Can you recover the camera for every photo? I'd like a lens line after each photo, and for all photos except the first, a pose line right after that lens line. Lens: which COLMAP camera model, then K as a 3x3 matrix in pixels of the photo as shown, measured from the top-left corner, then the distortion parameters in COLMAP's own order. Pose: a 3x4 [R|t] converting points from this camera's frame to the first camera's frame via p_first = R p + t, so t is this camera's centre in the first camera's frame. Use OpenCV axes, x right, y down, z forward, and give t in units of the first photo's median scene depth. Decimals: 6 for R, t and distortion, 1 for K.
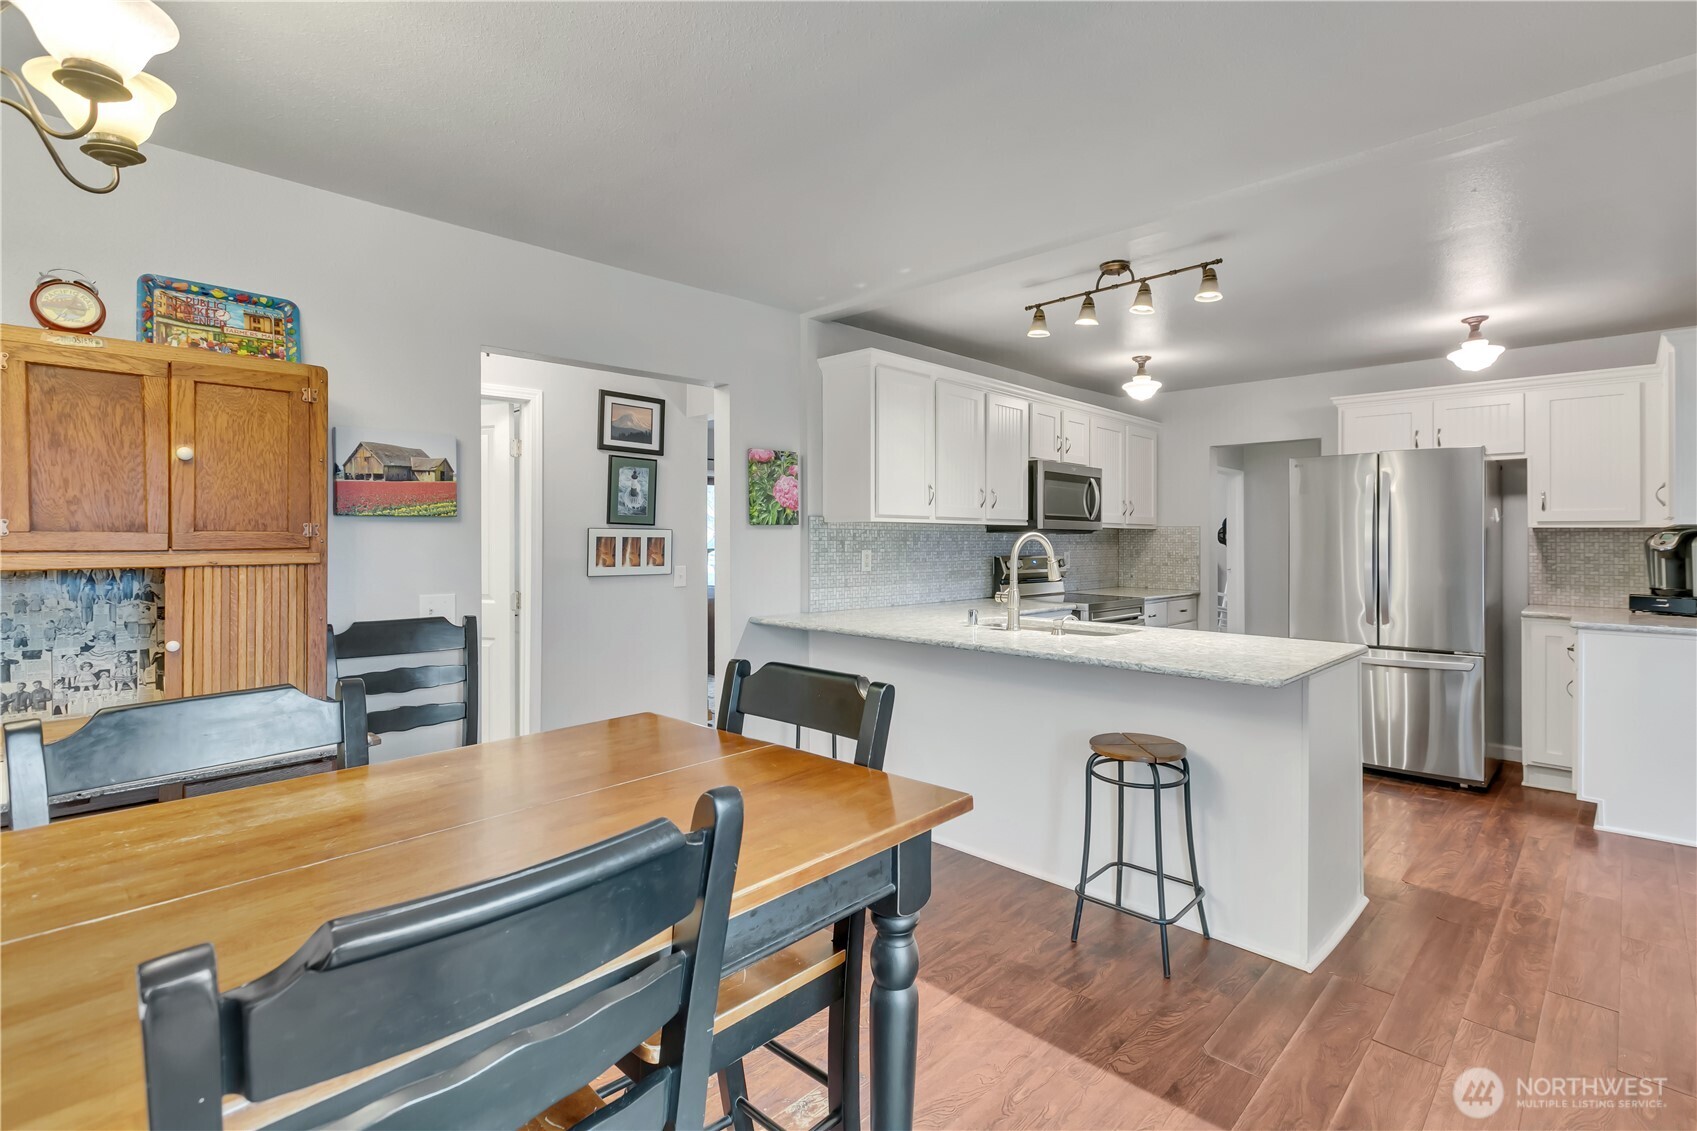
lens RADIAL K [[791.0, 0, 867.7], [0, 791.0, 540.4], [0, 0, 1]] dist [0.000284, 0.000448]
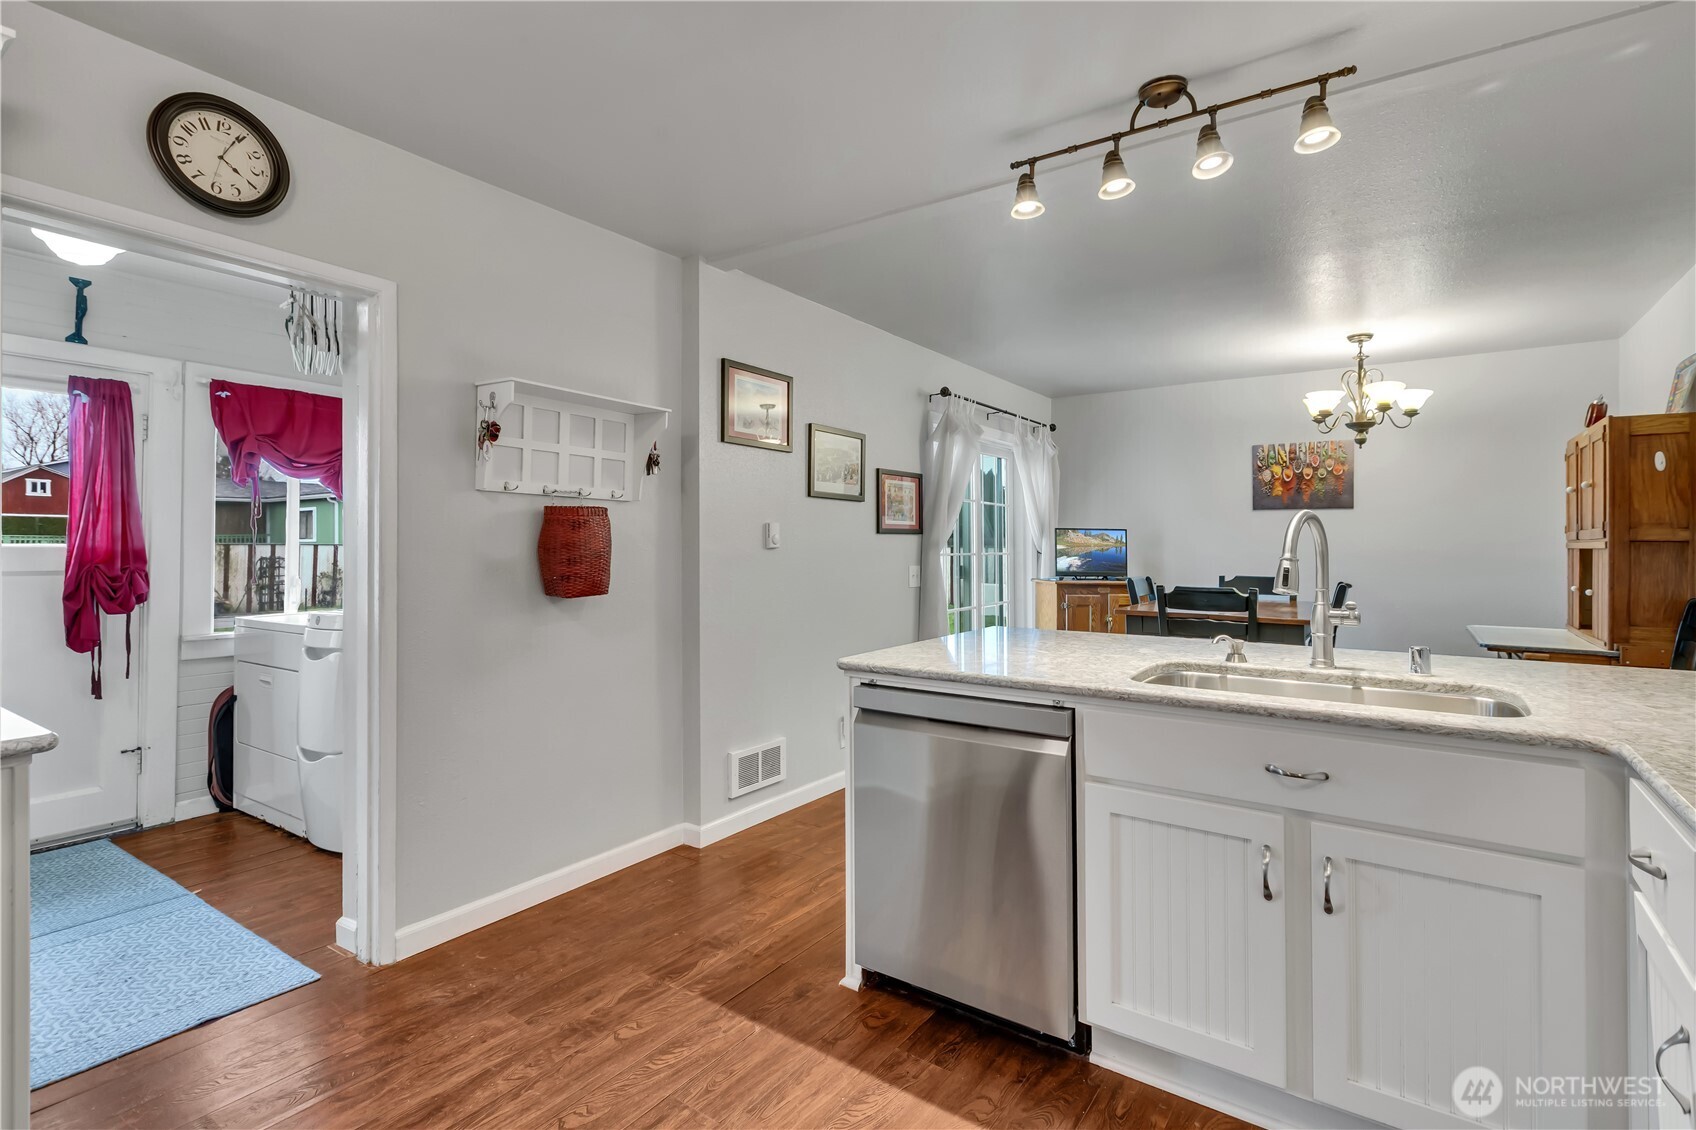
lens RADIAL K [[799.1, 0, 859.2], [0, 799.1, 534.1], [0, 0, 1]] dist [0.000273, 0.000552]
pose [[-0.988201, -0.004827, -0.153087, 0.530667], [-0.003444, 0.999951, -0.009303, 0.013172], [0.153124, -0.008666, -0.988169, 1.286157]]
